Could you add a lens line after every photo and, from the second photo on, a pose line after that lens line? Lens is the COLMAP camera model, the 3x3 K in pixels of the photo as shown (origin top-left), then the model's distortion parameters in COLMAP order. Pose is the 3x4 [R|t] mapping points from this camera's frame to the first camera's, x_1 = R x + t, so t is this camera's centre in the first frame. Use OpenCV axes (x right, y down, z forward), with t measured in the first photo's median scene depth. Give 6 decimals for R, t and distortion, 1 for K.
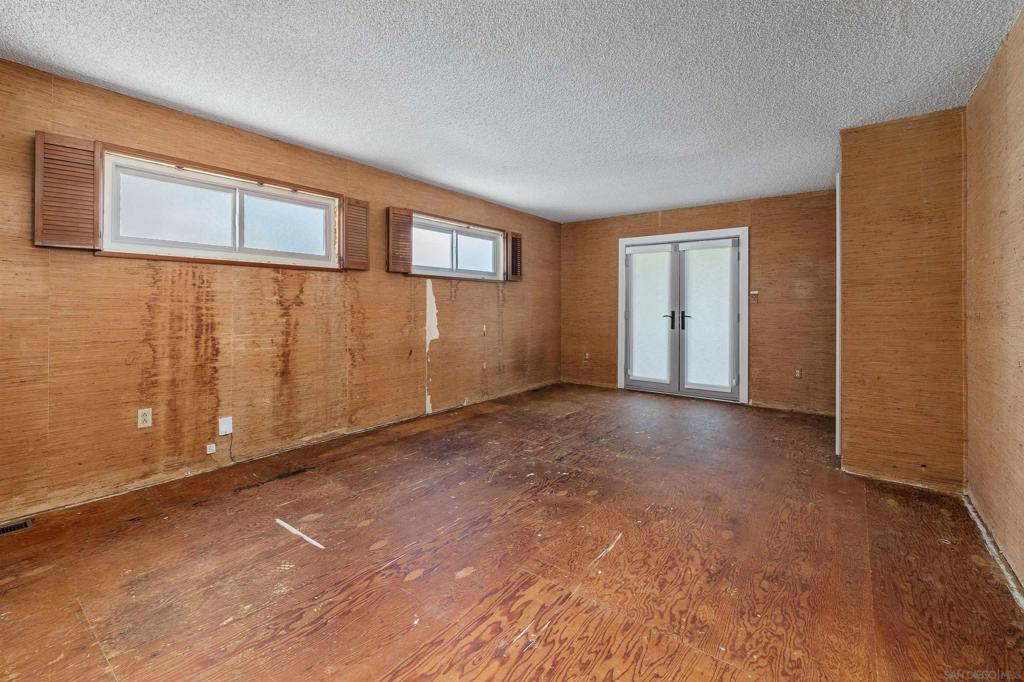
lens RADIAL K [[444.6, 0, 512.7], [0, 444.6, 301.3], [0, 0, 1]] dist [0.001916, 0.000240]
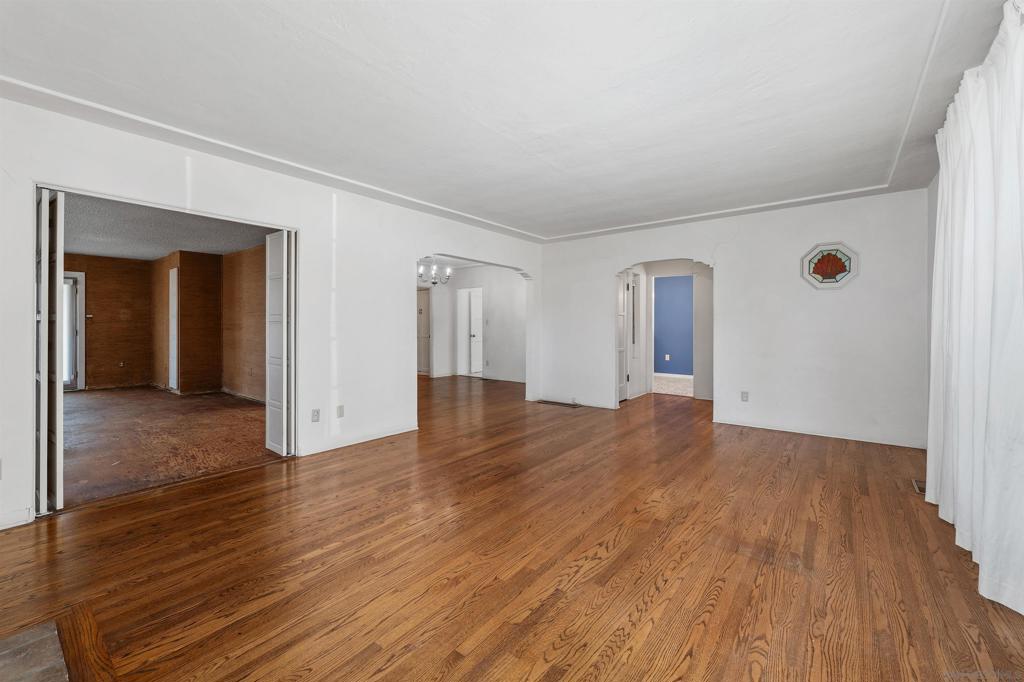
lens RADIAL K [[416.7, 0, 511.4], [0, 416.7, 325.9], [0, 0, 1]] dist [-0.000550, -0.000046]
pose [[0.012982, -0.009806, 0.999868, -2.271709], [-0.011308, 0.999887, 0.009953, -0.041847], [-0.999852, -0.011436, 0.012869, -1.236094]]
